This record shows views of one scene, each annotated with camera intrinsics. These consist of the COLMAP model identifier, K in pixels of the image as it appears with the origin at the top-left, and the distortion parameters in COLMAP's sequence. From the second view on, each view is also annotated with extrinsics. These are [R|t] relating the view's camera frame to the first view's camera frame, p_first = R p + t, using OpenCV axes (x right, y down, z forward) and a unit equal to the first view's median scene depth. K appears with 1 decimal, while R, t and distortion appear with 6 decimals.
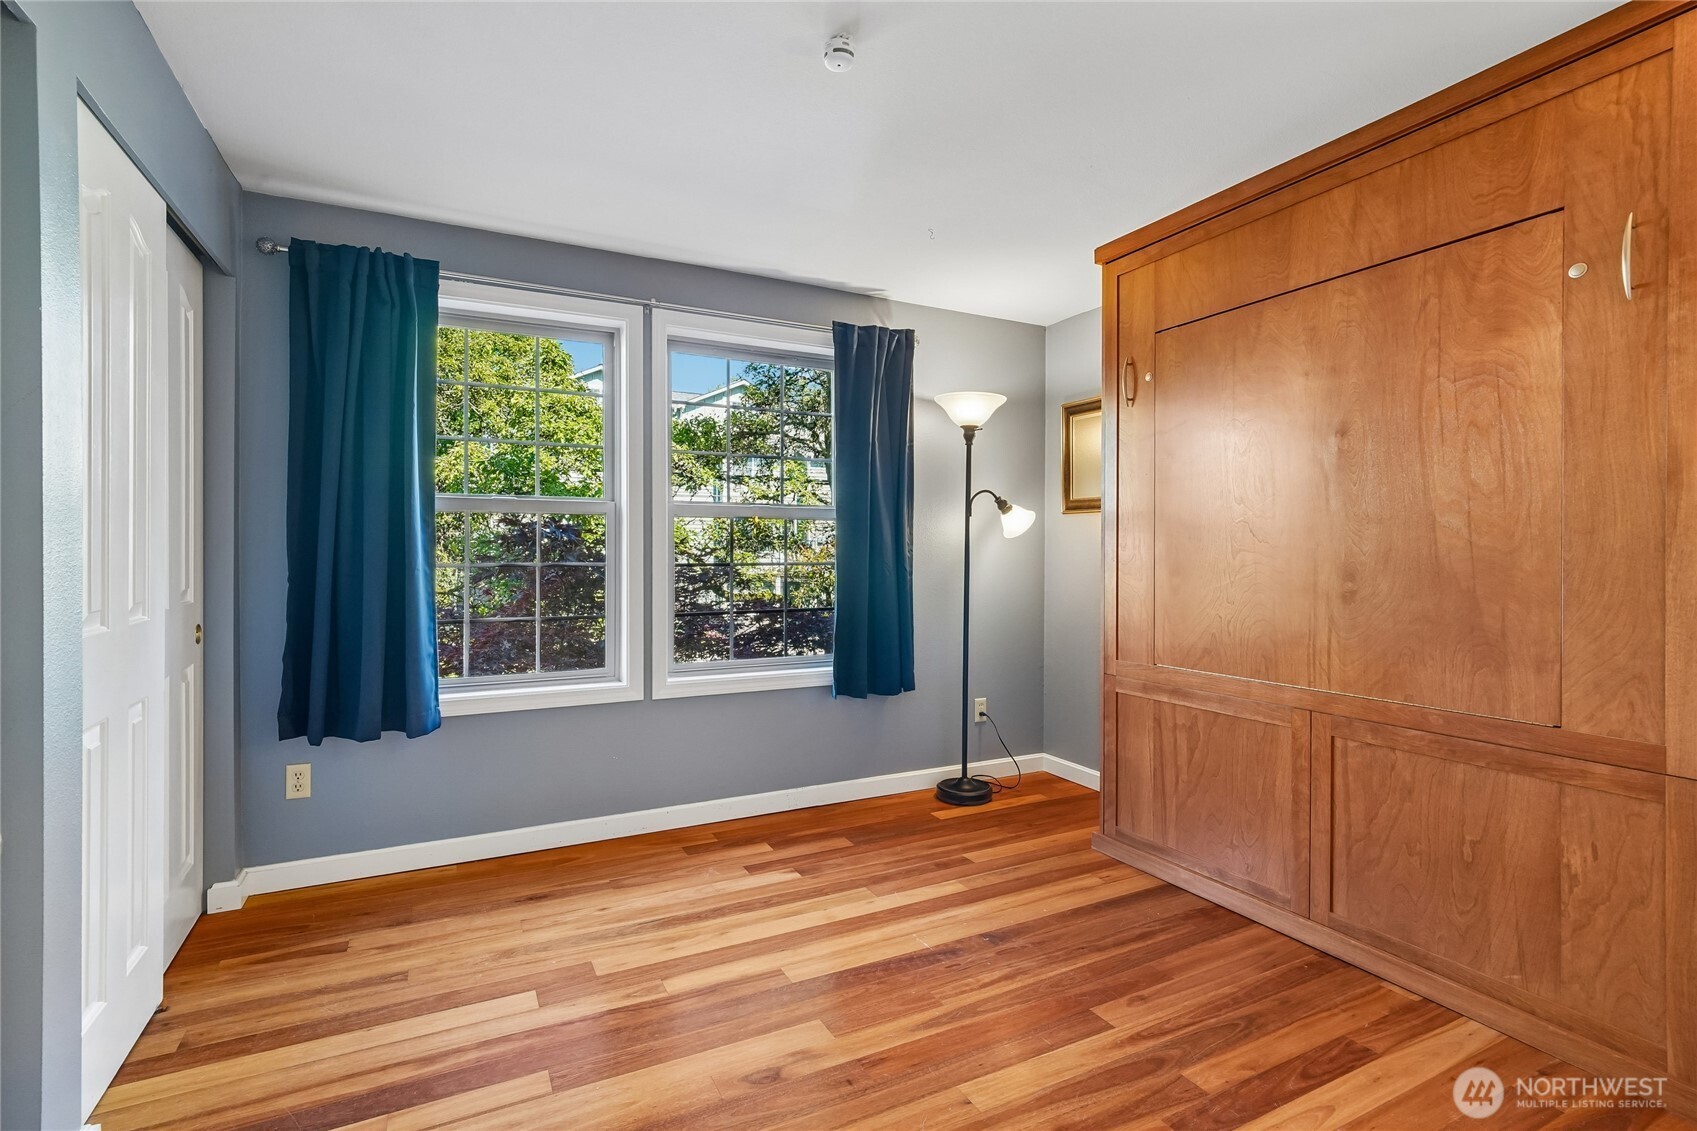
lens RADIAL K [[806.3, 0, 855.2], [0, 806.3, 561.5], [0, 0, 1]] dist [-0.010927, 0.004434]
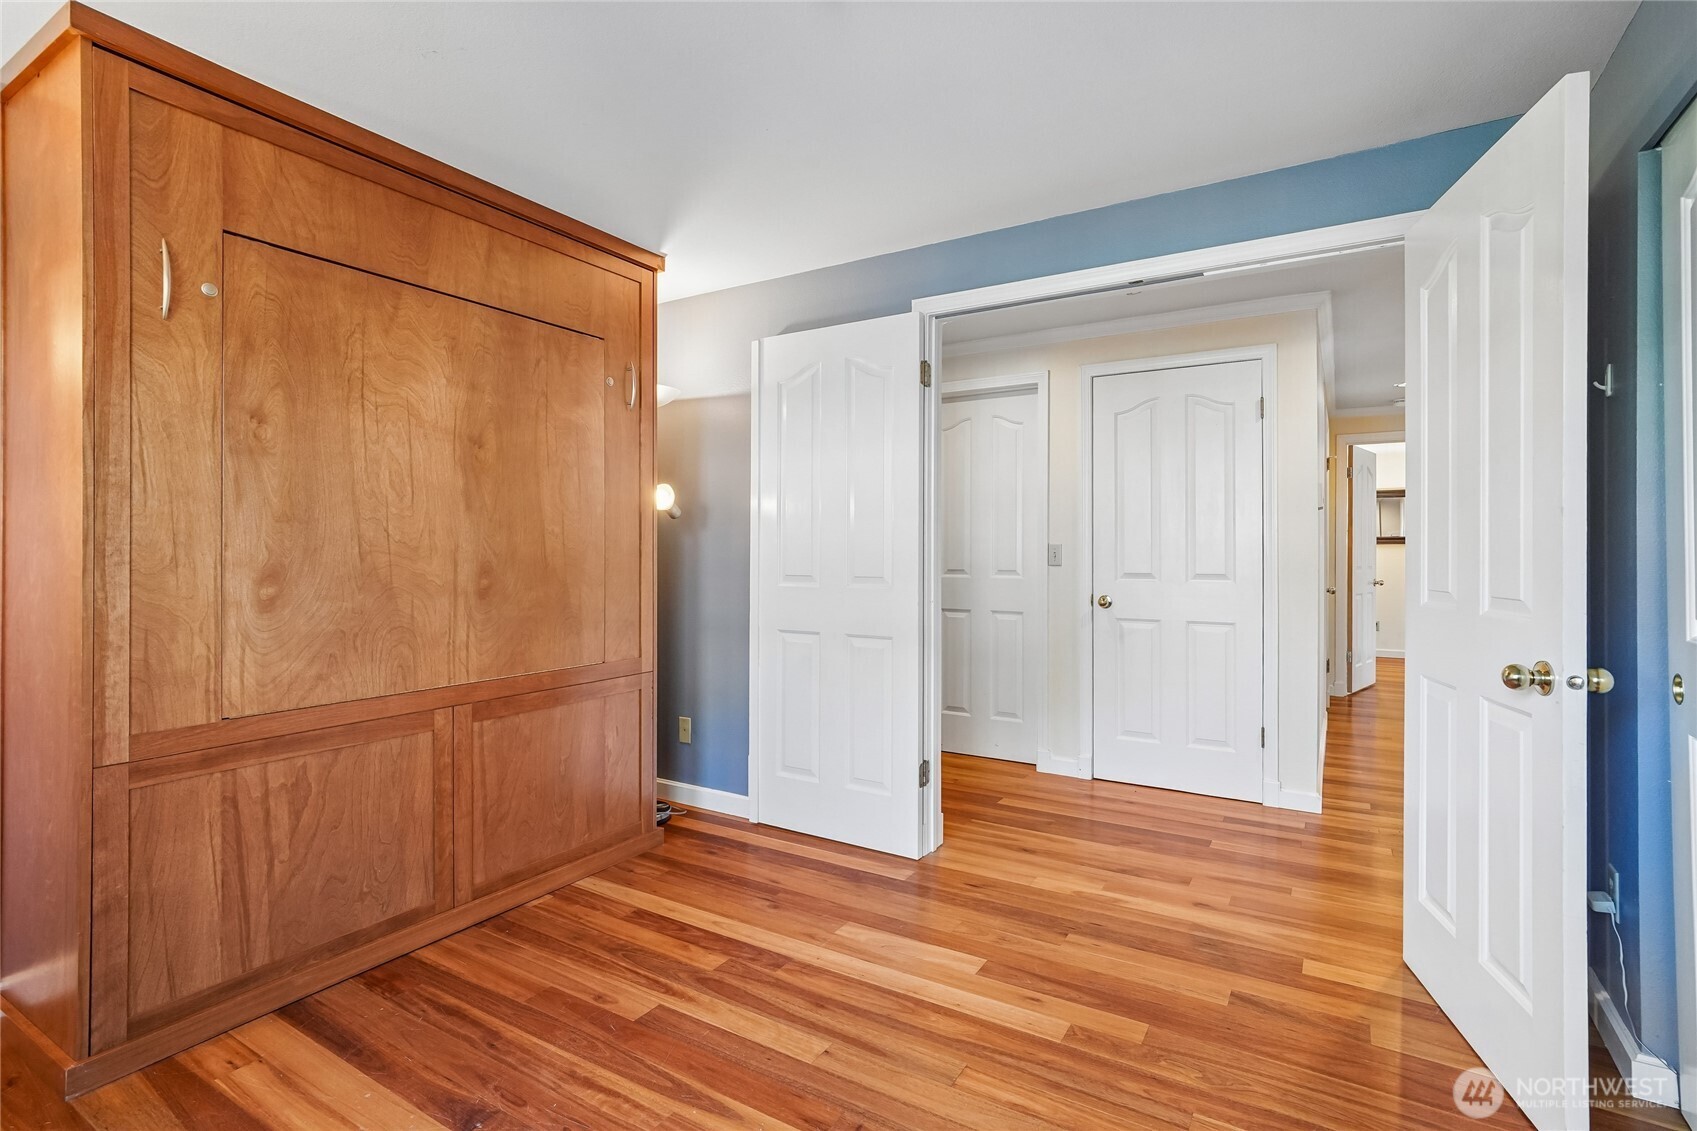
lens RADIAL K [[806.3, 0, 856.2], [0, 806.3, 551.0], [0, 0, 1]] dist [-0.010927, 0.004434]
pose [[-0.520831, 0.000056, 0.853660, -0.612092], [0.008509, 0.999951, 0.005126, -0.015712], [-0.853617, 0.009934, -0.520806, 1.138654]]
